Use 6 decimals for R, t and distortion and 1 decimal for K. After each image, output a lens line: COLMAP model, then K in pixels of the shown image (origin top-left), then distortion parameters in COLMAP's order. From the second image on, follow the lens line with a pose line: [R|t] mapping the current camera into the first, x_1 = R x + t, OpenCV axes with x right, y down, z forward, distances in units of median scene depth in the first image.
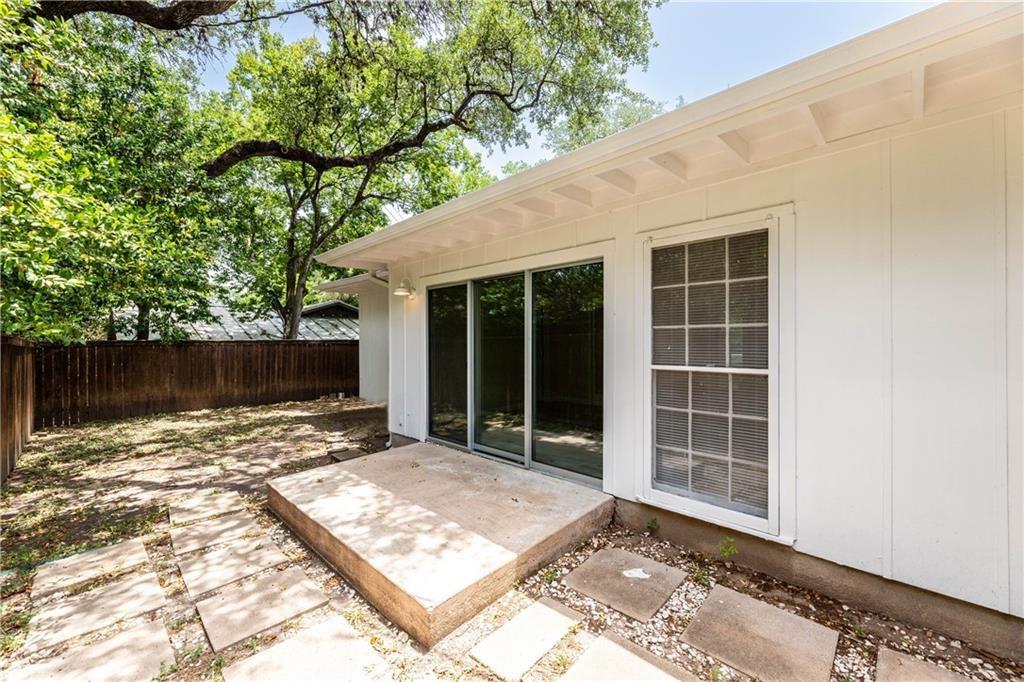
lens RADIAL K [[421.3, 0, 513.4], [0, 421.3, 338.8], [0, 0, 1]] dist [-0.002486, 0.000382]
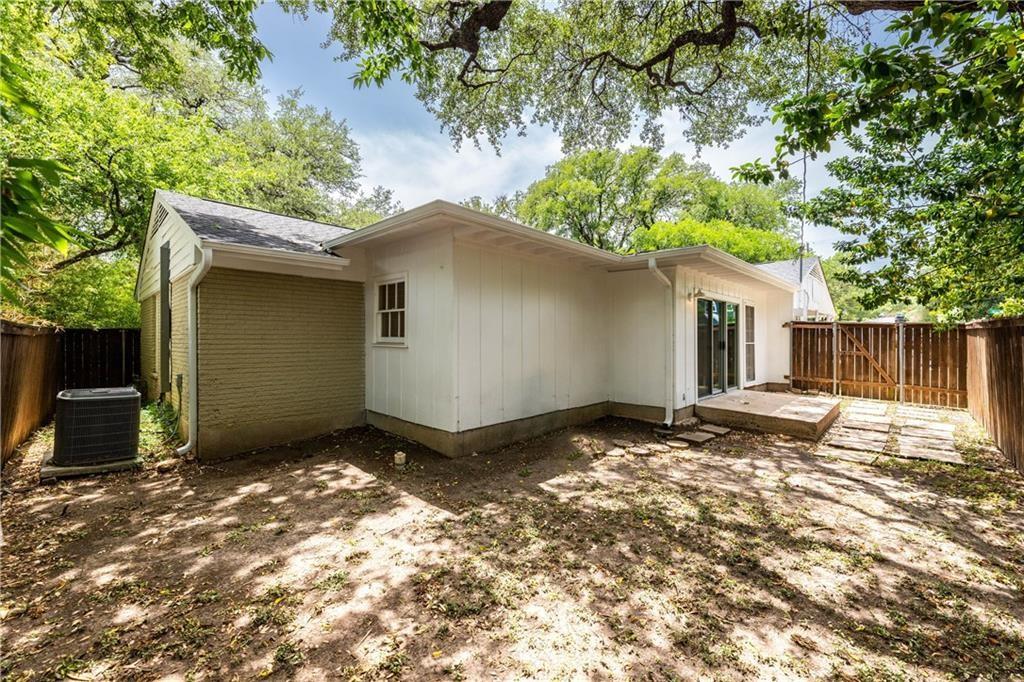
lens RADIAL K [[421.3, 0, 513.4], [0, 421.3, 338.4], [0, 0, 1]] dist [-0.002486, 0.000382]
pose [[-0.025184, -0.002493, 0.999680, -1.554101], [0.001605, 0.999996, 0.002534, 0.026432], [-0.999682, 0.001668, -0.025180, 1.602191]]
